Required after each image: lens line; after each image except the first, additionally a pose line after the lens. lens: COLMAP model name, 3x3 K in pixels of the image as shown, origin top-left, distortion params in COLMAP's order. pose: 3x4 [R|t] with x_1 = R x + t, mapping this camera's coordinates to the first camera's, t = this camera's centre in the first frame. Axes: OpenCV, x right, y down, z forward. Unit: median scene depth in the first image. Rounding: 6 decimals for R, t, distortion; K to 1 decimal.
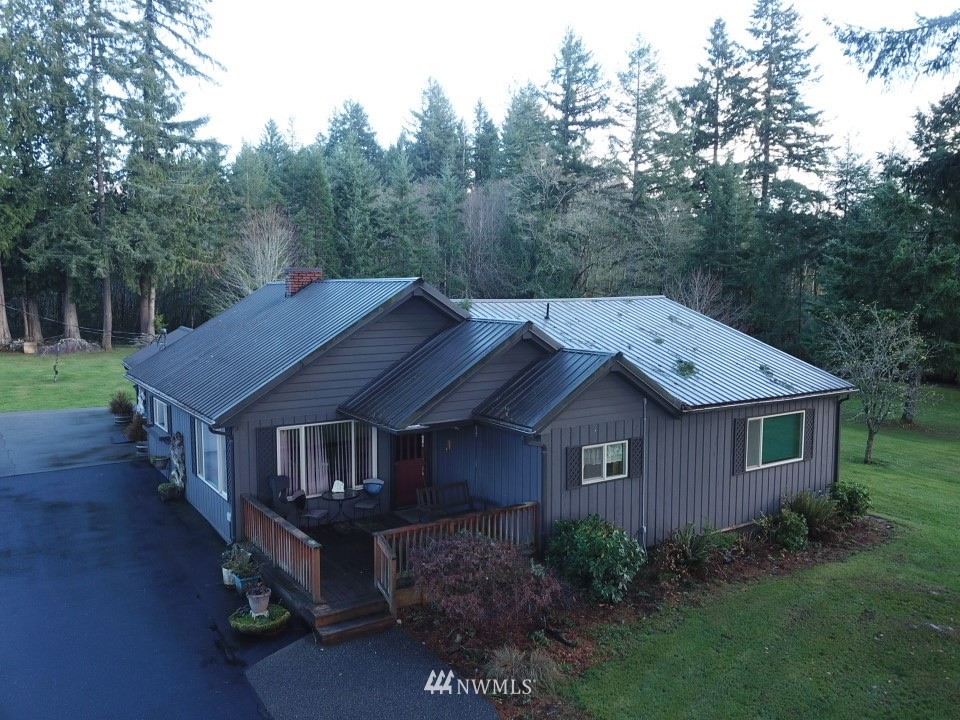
lens RADIAL K [[730.5, 0, 482.7], [0, 730.5, 364.4], [0, 0, 1]] dist [0.022023, -0.015058]
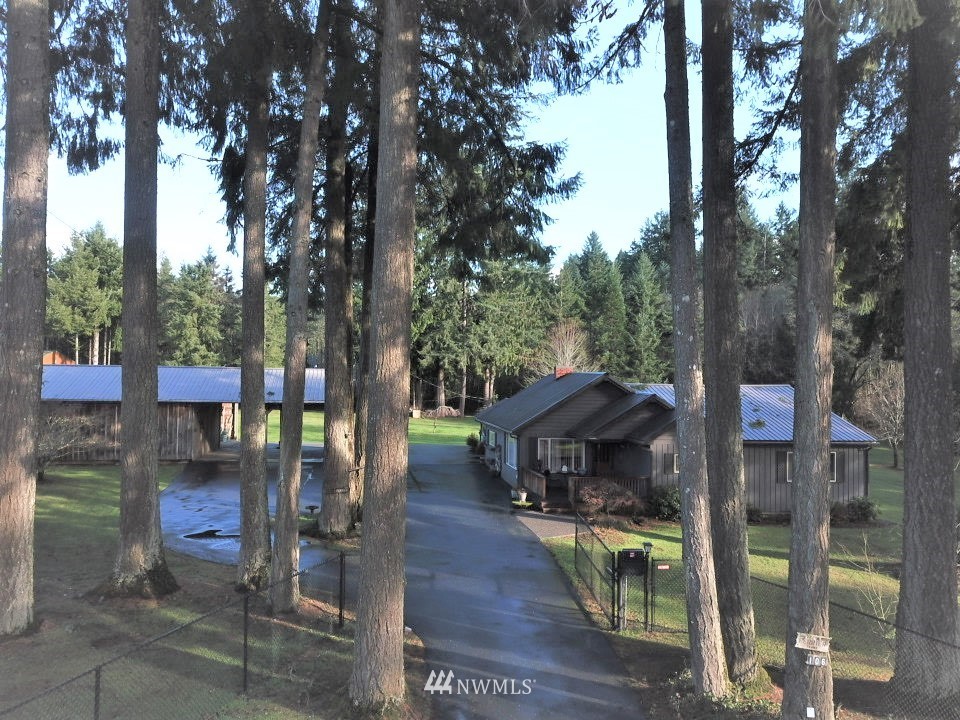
lens RADIAL K [[730.5, 0, 480.3], [0, 730.5, 360.4], [0, 0, 1]] dist [0.022023, -0.015058]
pose [[0.905402, 0.003568, -0.424541, 0.123080], [-0.056910, 0.991960, -0.113035, 0.027229], [0.420725, 0.126502, 0.898325, -0.270858]]
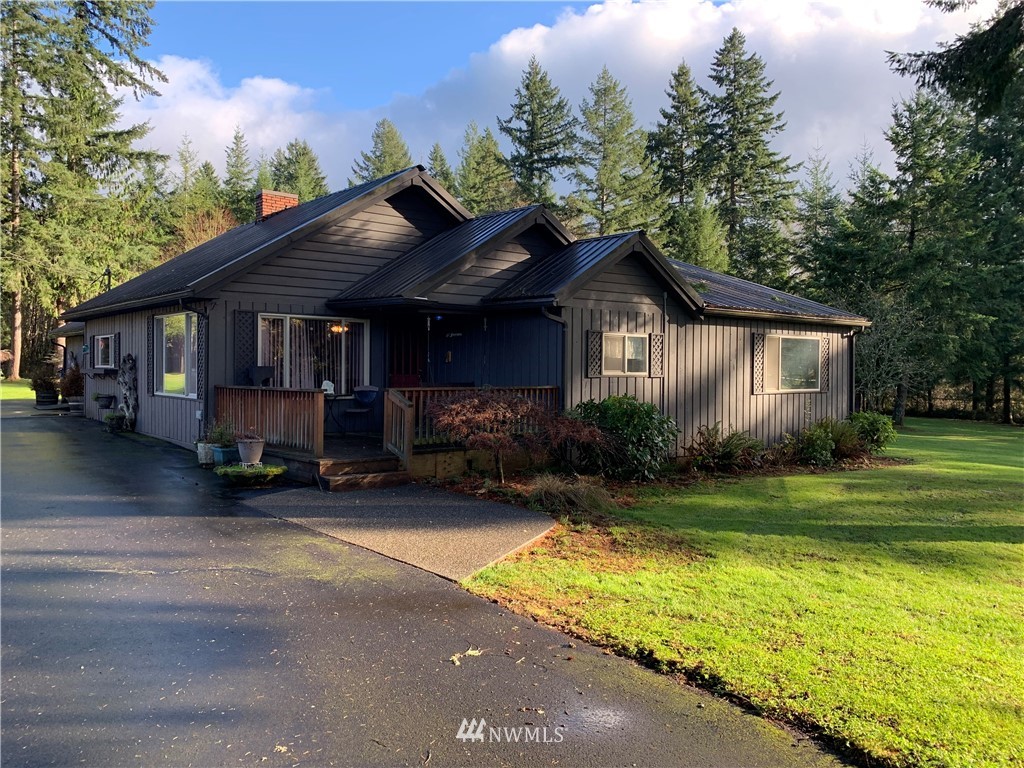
lens RADIAL K [[782.2, 0, 512.8], [0, 782.2, 376.6], [0, 0, 1]] dist [0.055942, -0.058277]
pose [[0.994852, 0.004059, 0.101258, -0.017734], [0.004910, 0.996093, -0.088173, 0.059757], [-0.101220, 0.088217, 0.990945, 0.010098]]
